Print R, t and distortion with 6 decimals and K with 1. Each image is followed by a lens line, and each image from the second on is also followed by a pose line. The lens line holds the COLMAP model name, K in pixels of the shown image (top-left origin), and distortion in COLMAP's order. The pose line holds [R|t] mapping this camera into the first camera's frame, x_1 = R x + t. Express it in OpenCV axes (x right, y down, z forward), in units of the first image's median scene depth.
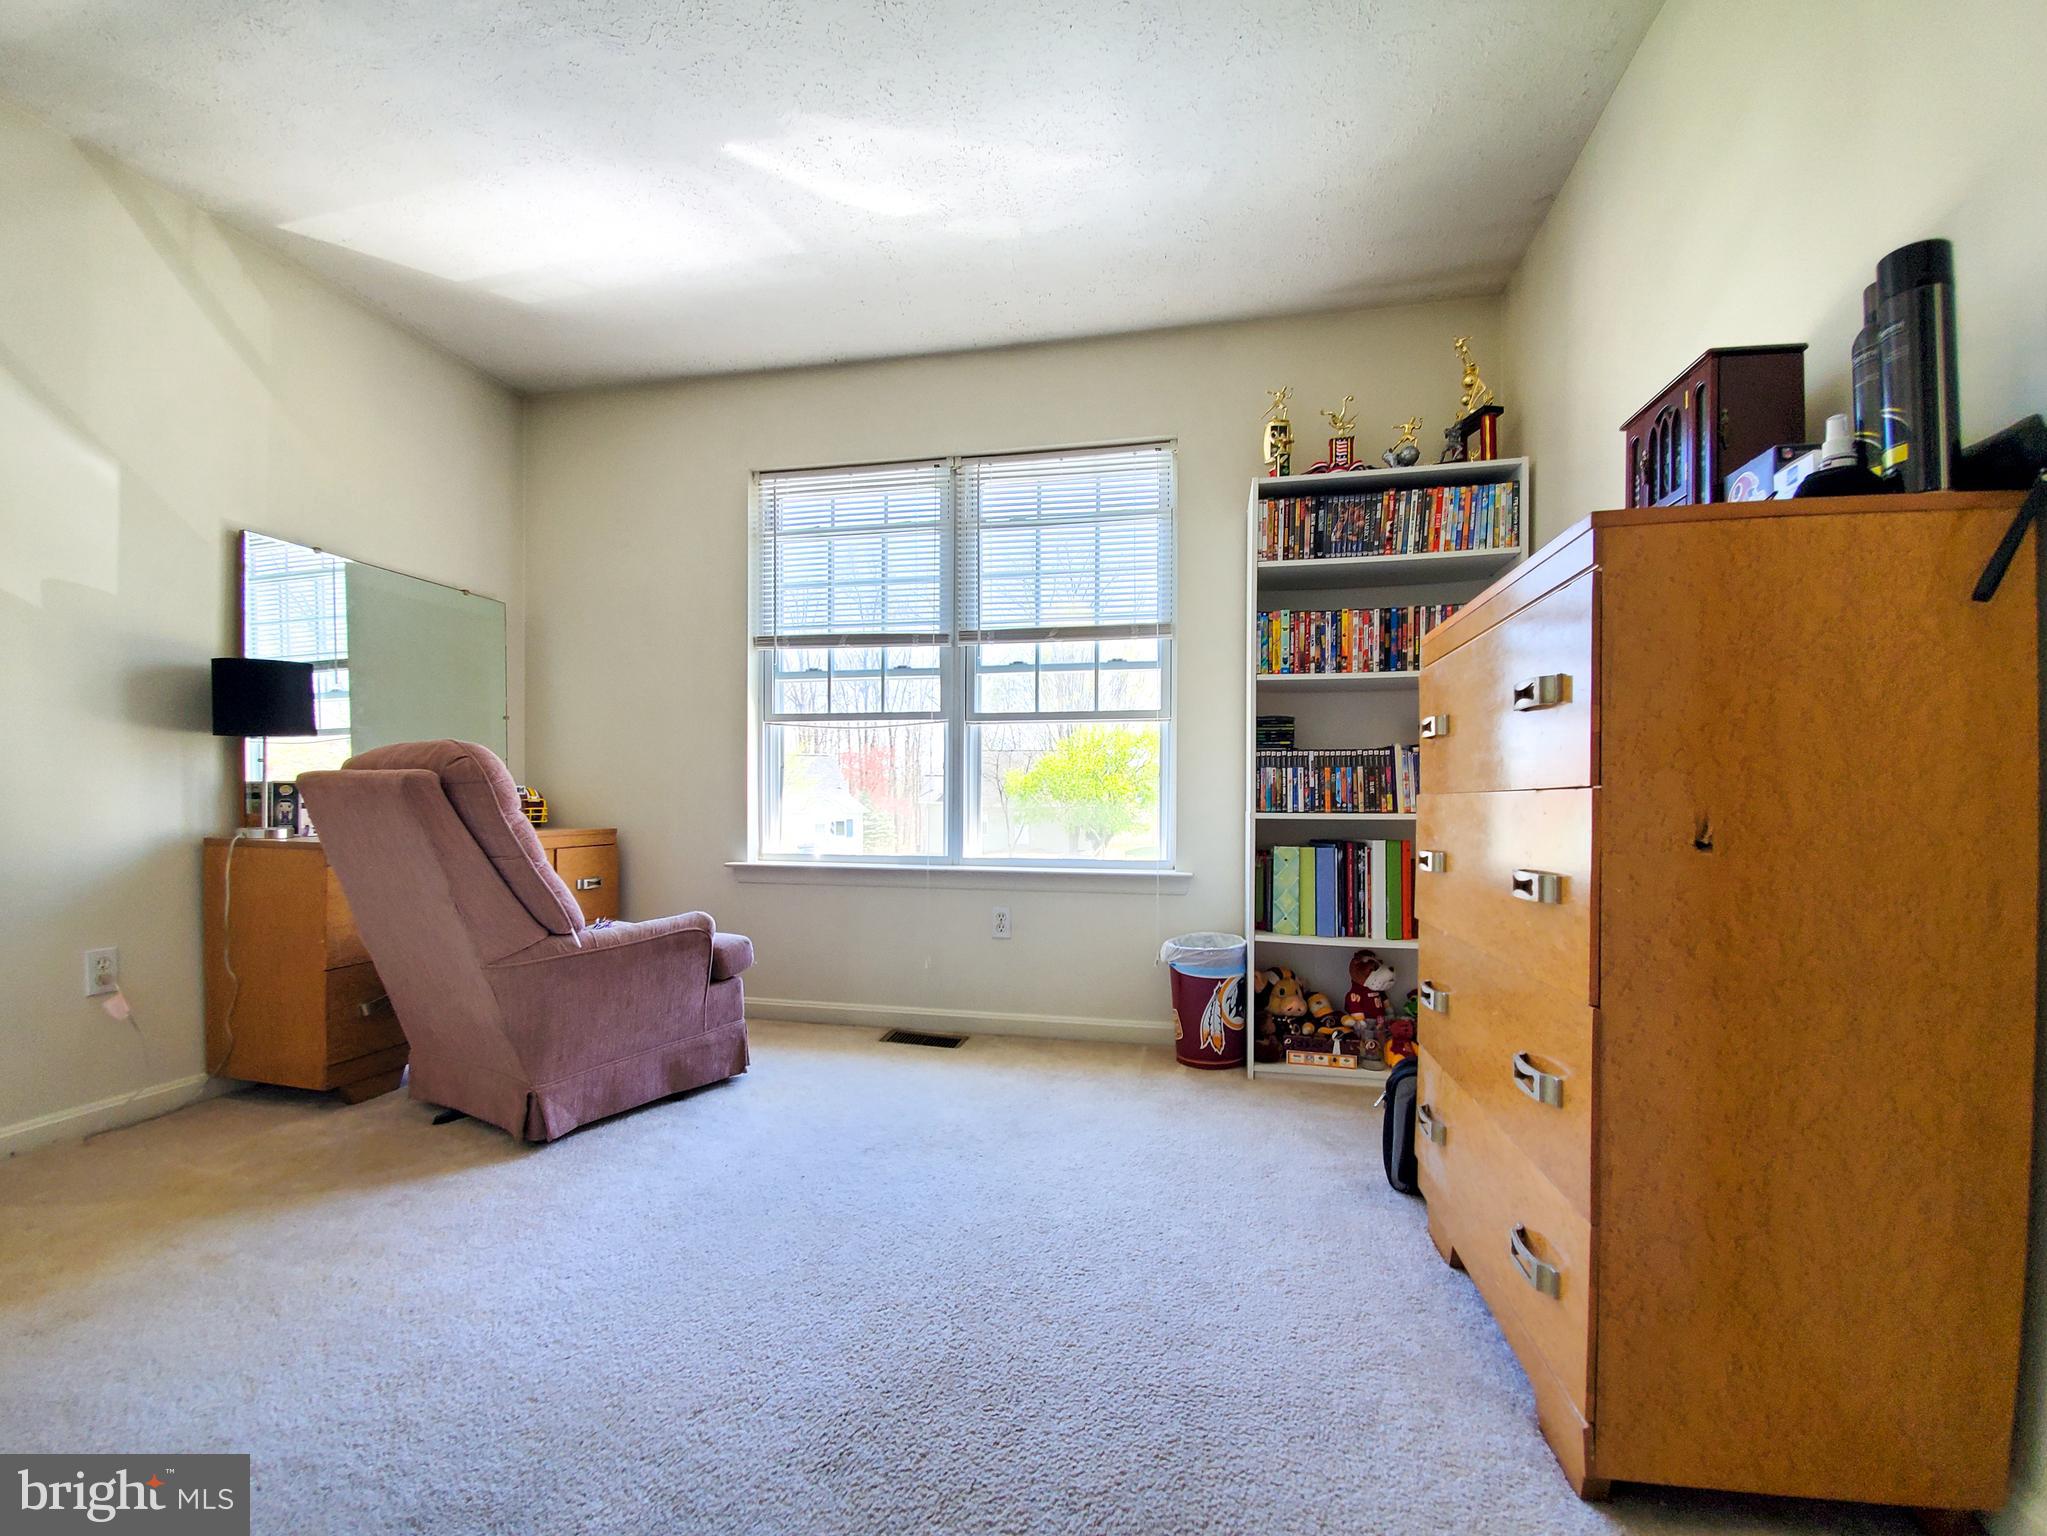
lens RADIAL K [[870.2, 0, 1030.1], [0, 870.2, 816.0], [0, 0, 1]] dist [-0.011625, -0.000331]
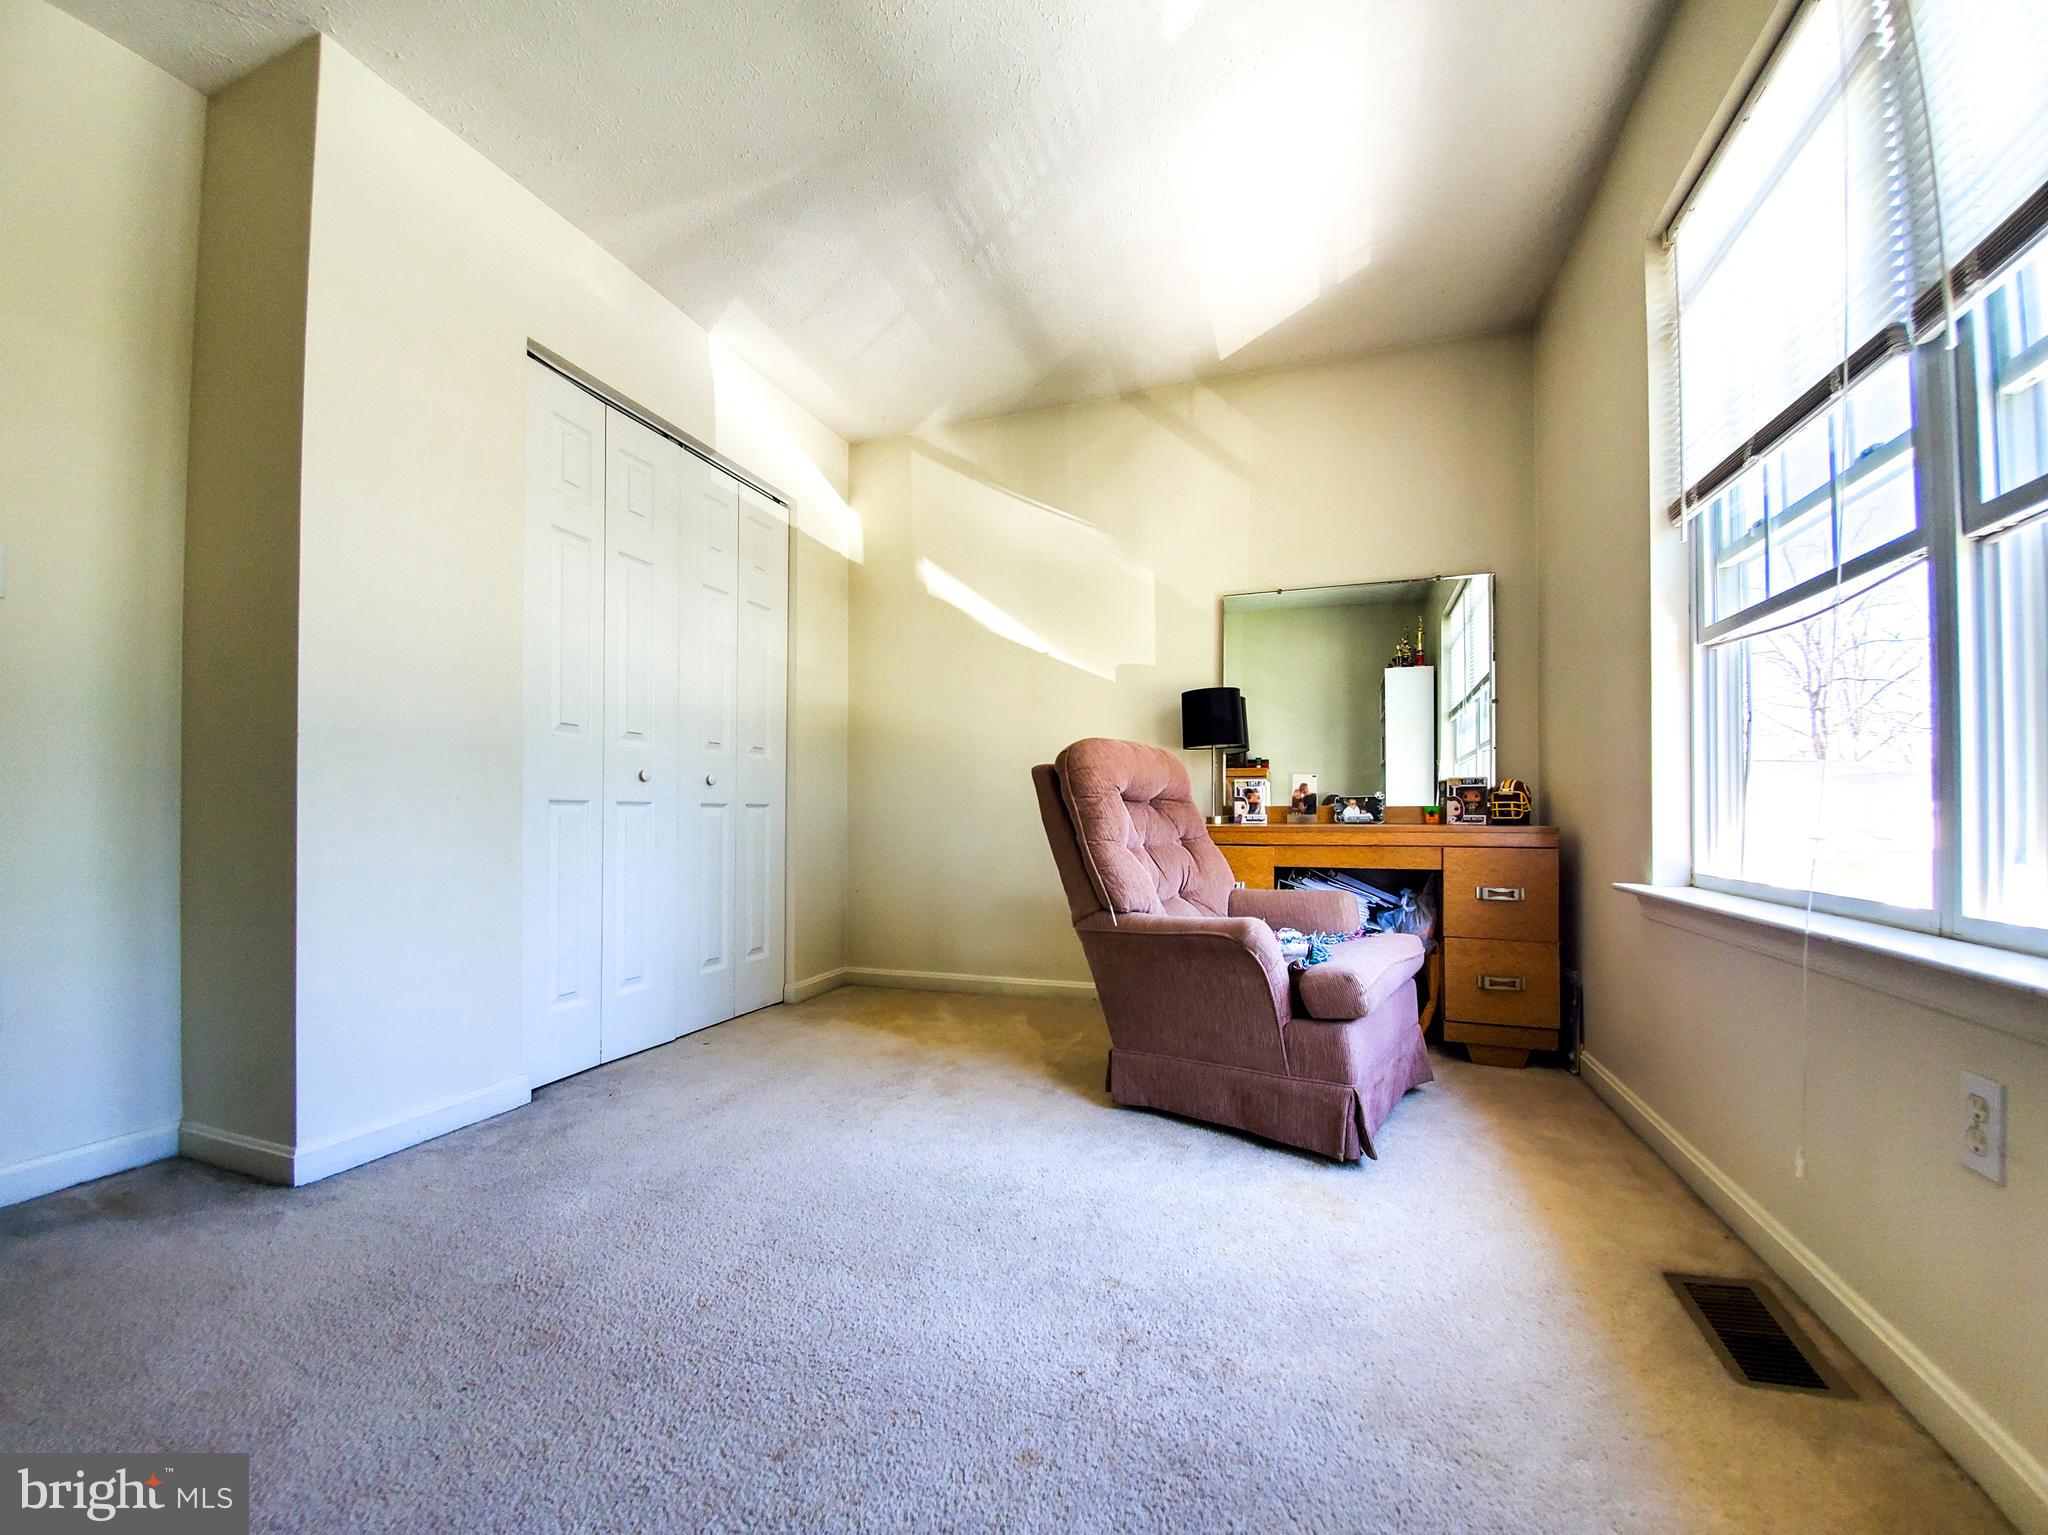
lens RADIAL K [[814.4, 0, 1022.3], [0, 814.4, 807.1], [0, 0, 1]] dist [0.006151, -0.016367]
pose [[-0.135153, -0.015905, -0.990697, 0.381731], [-0.028198, 0.999528, -0.012200, 0.025183], [0.990423, 0.026287, -0.135537, 0.857854]]
